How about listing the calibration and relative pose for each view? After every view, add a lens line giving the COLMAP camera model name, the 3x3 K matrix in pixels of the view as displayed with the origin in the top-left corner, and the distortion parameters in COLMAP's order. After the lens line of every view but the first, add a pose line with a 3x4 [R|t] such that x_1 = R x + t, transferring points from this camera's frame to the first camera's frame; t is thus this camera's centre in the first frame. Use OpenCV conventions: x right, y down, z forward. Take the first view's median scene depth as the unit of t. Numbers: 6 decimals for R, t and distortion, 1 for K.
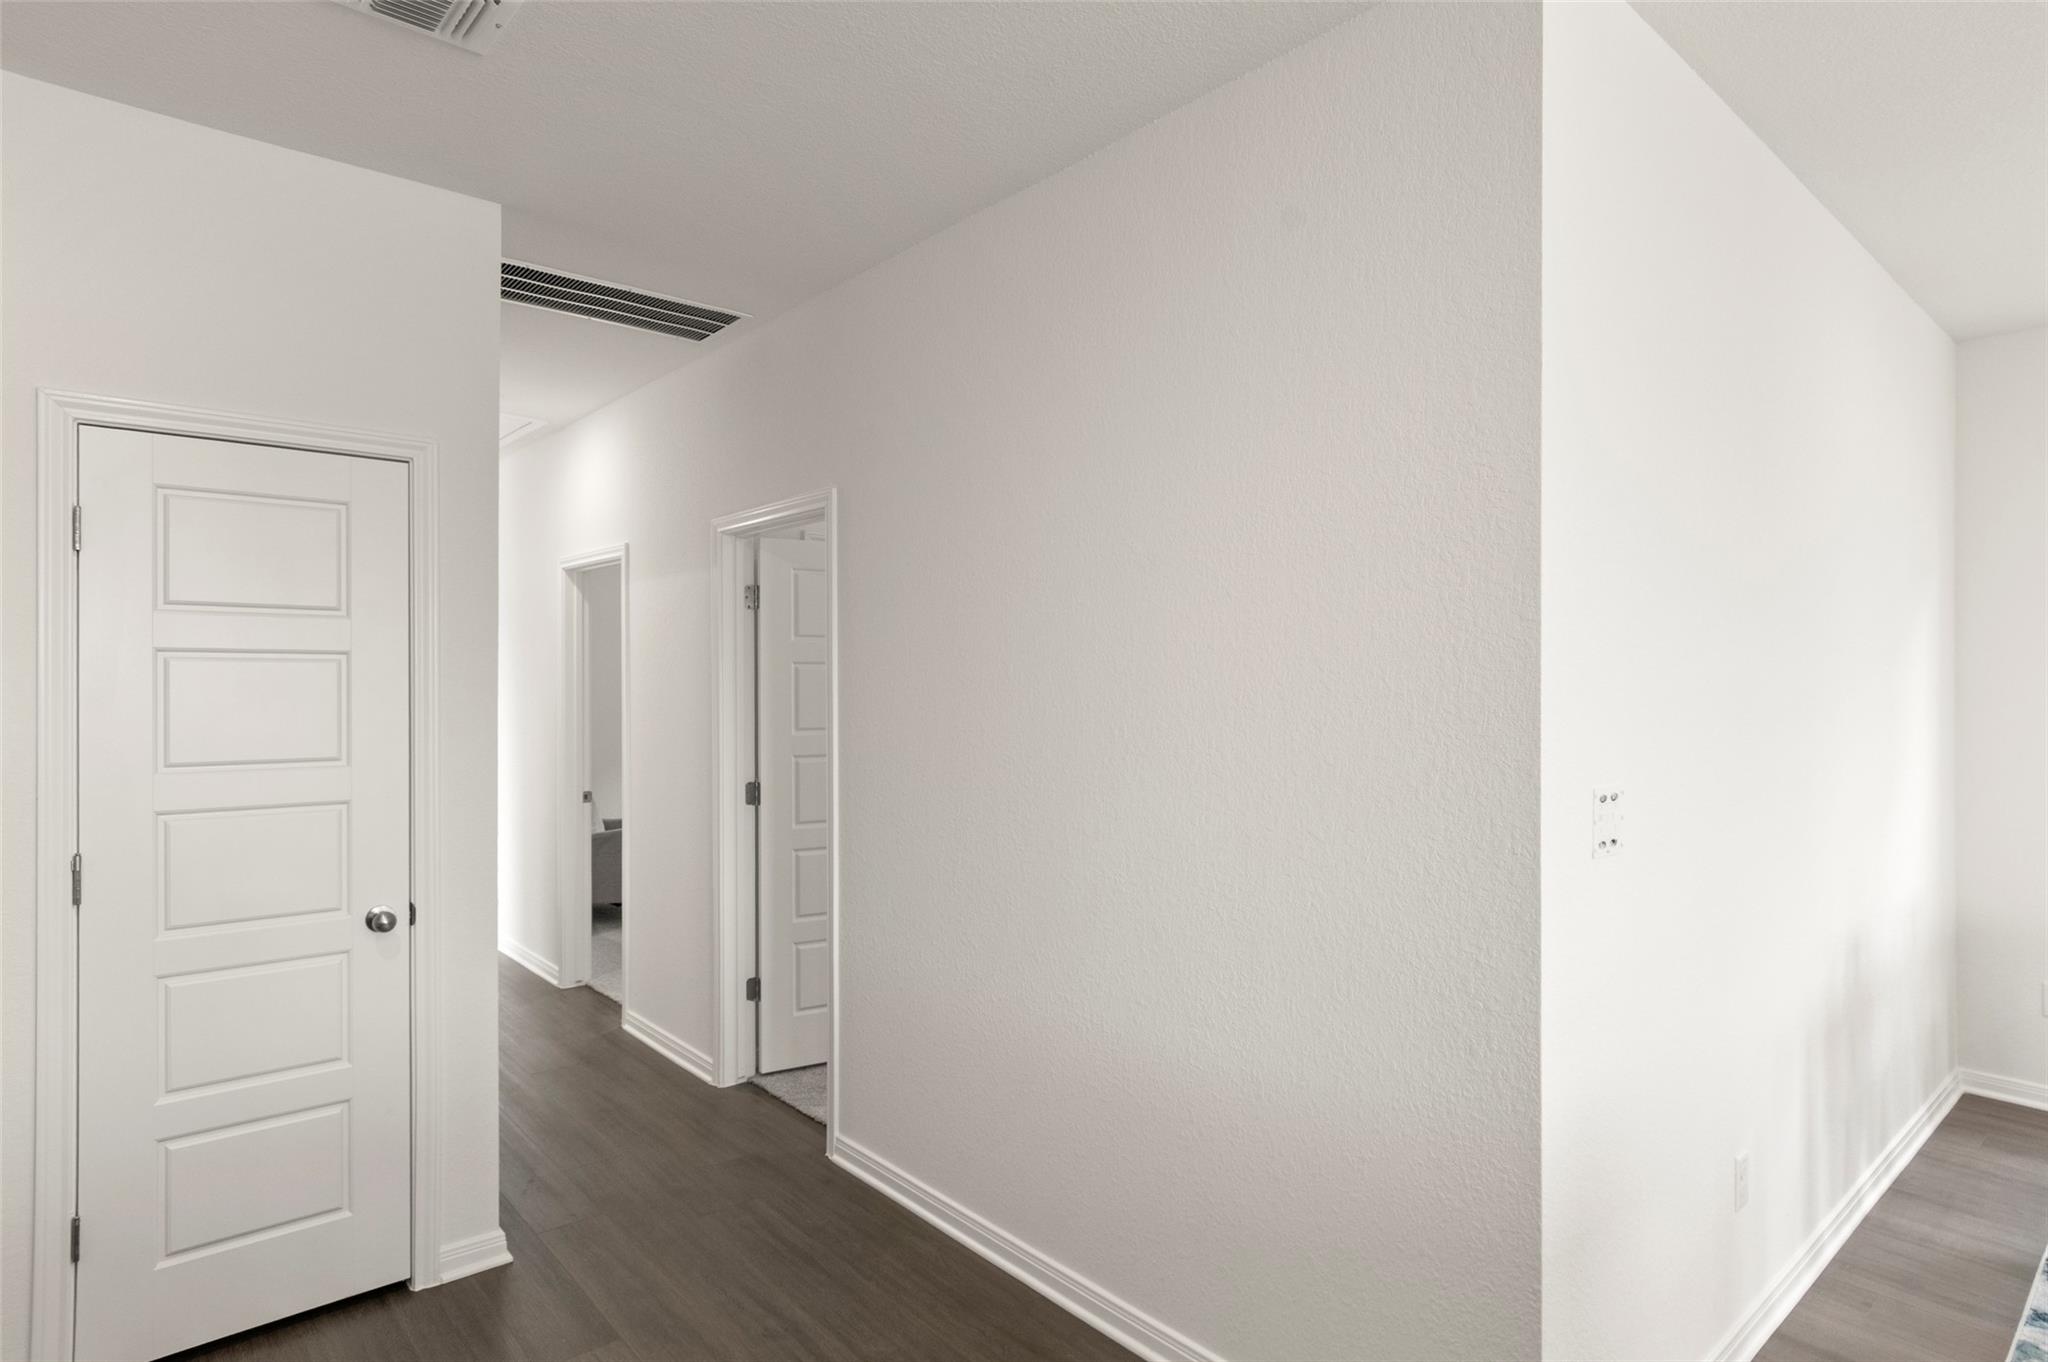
lens RADIAL K [[1095.8, 0, 1066.4], [0, 1095.8, 696.7], [0, 0, 1]] dist [0.002139, 0.001648]
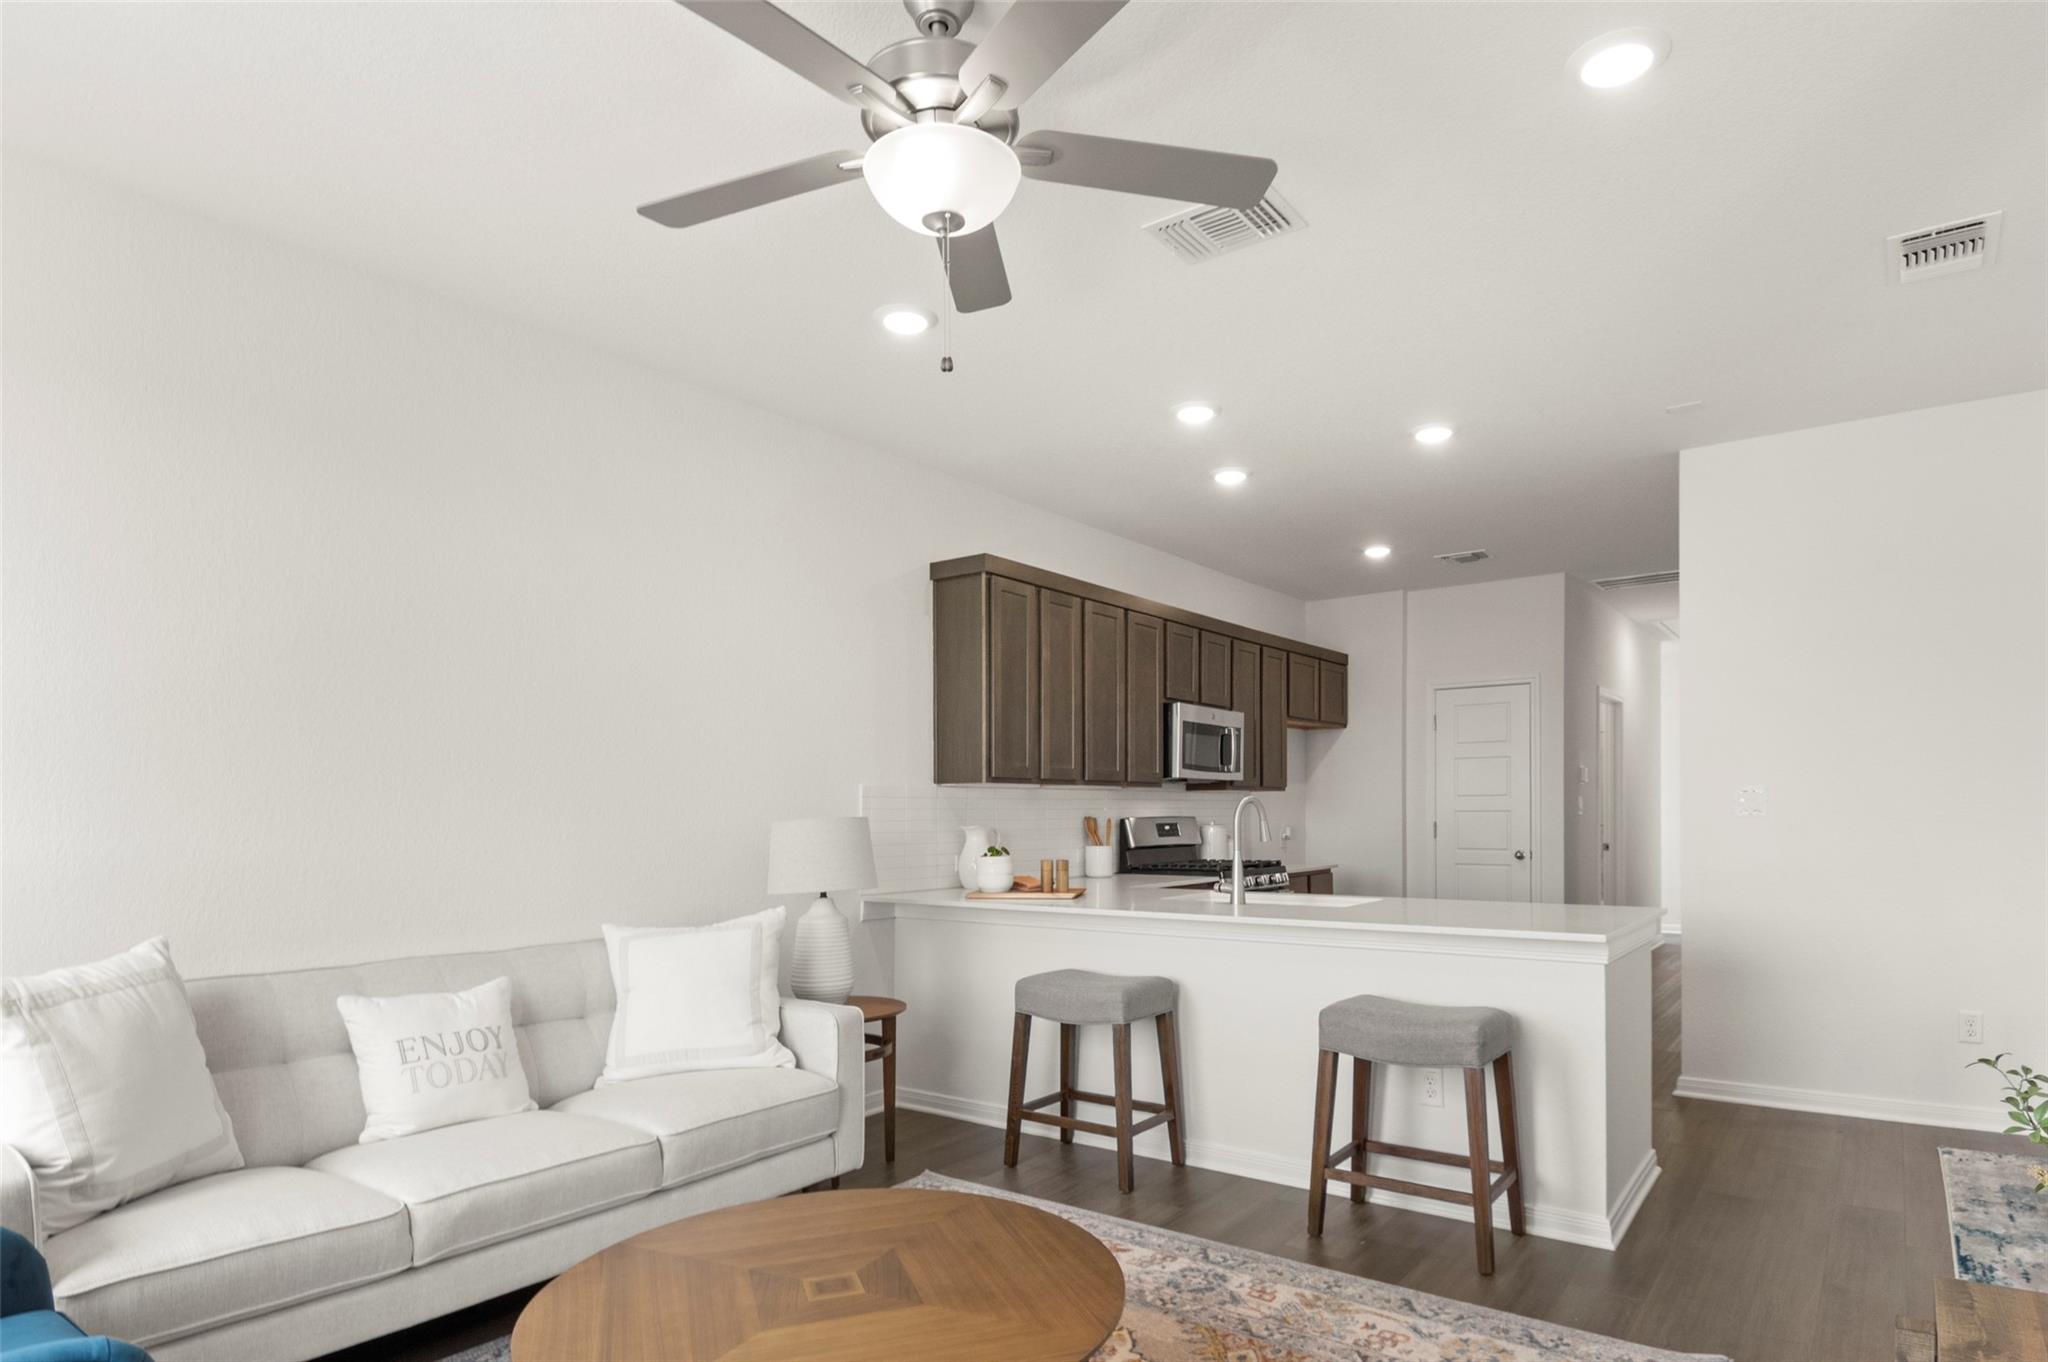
lens RADIAL K [[1133.7, 0, 1037.1], [0, 1133.7, 816.2], [0, 0, 1]] dist [0.000484, -0.000136]
pose [[0.180749, 0.003387, -0.983524, 1.946801], [-0.005239, 0.999983, 0.002481, 0.109880], [0.983515, 0.004704, 0.180763, -0.690807]]
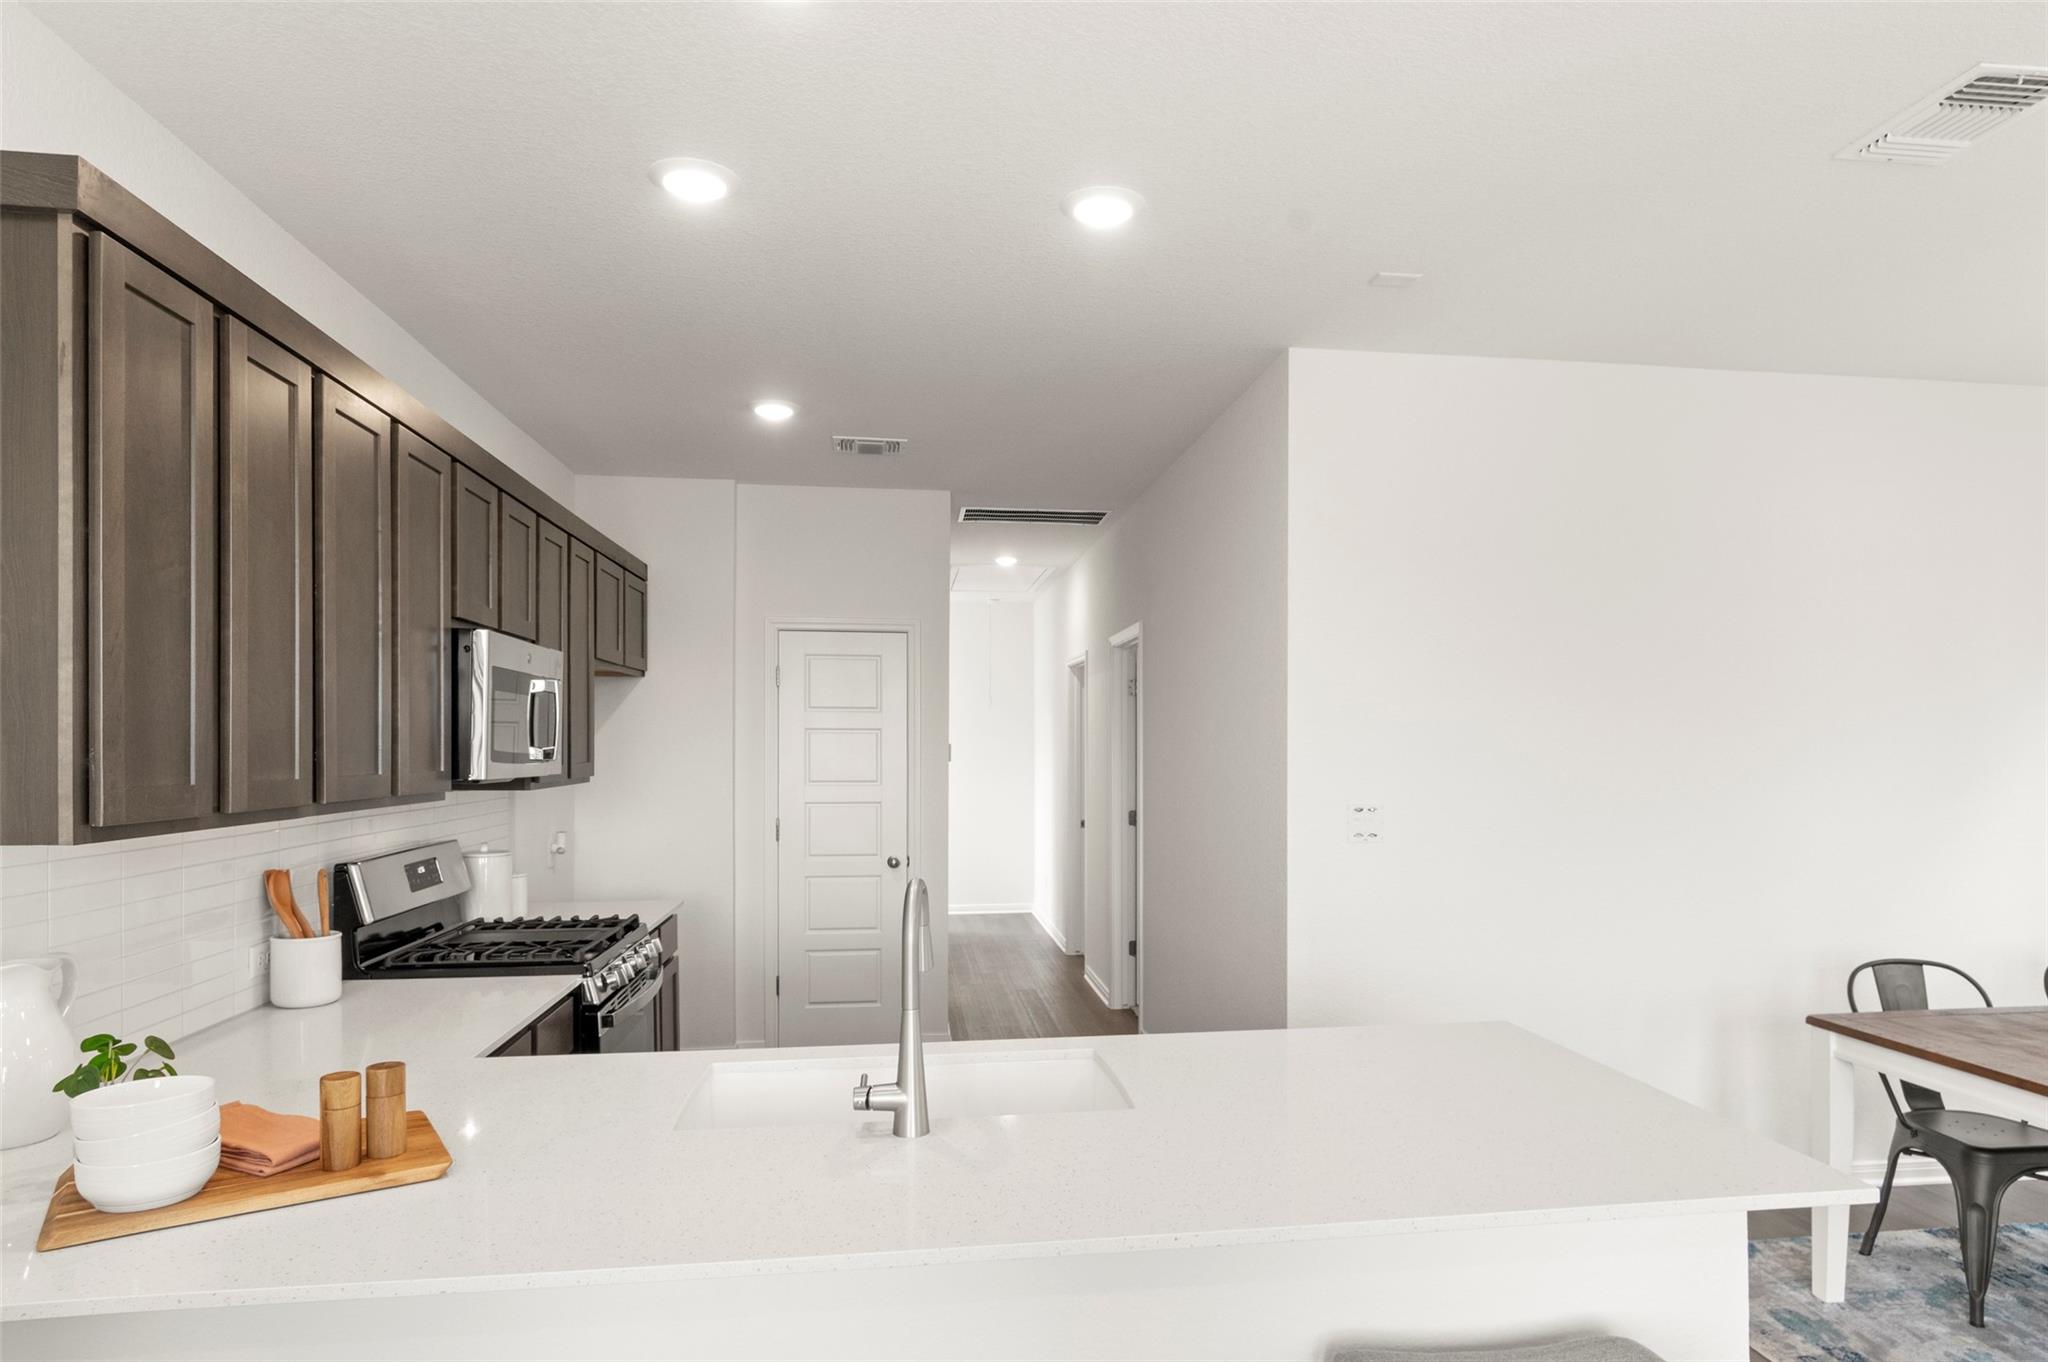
lens RADIAL K [[1226.3, 0, 1077.3], [0, 1226.3, 750.6], [0, 0, 1]] dist [-0.003194, -0.001997]
pose [[0.829591, 0.004985, -0.558349, 0.920982], [-0.008519, 0.999957, -0.003730, 0.005283], [0.558307, 0.007851, 0.829597, -0.686185]]
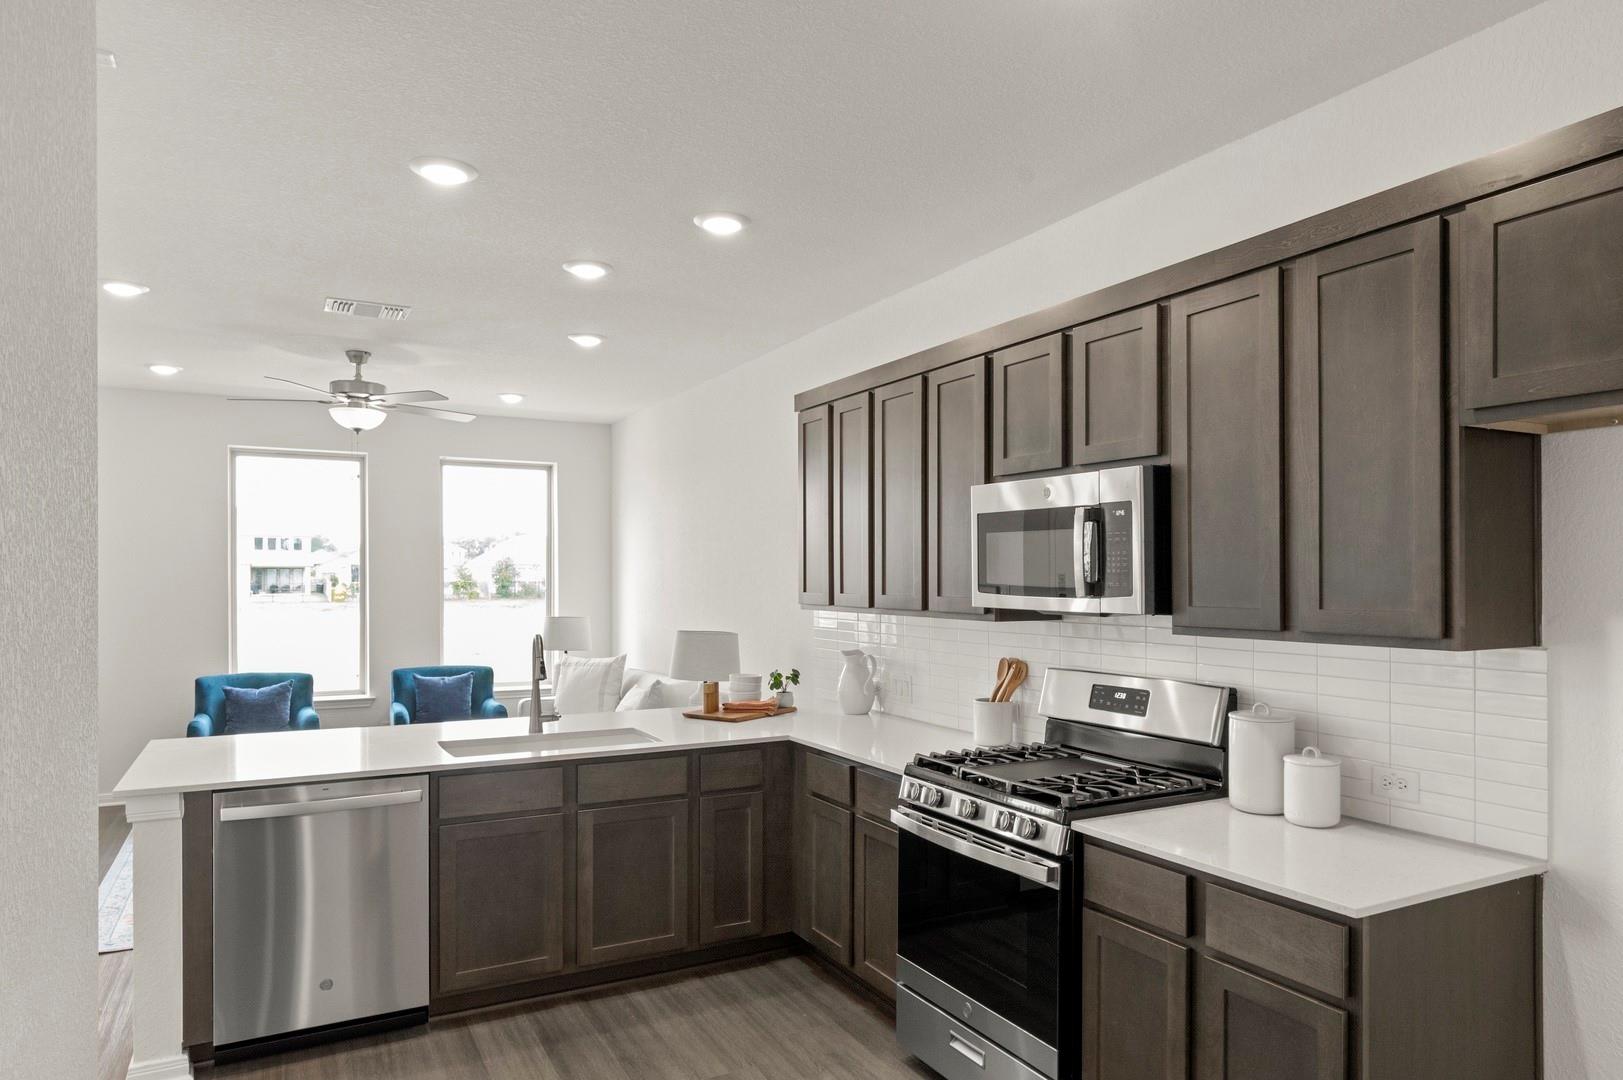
lens RADIAL K [[1017.5, 0, 846.9], [0, 1017.5, 558.5], [0, 0, 1]] dist [-0.022140, 0.000147]
pose [[-0.973376, 0.004158, 0.229177, -0.408436], [0.003033, 0.999982, -0.005265, -0.018346], [-0.229195, -0.004430, -0.973370, 1.292658]]
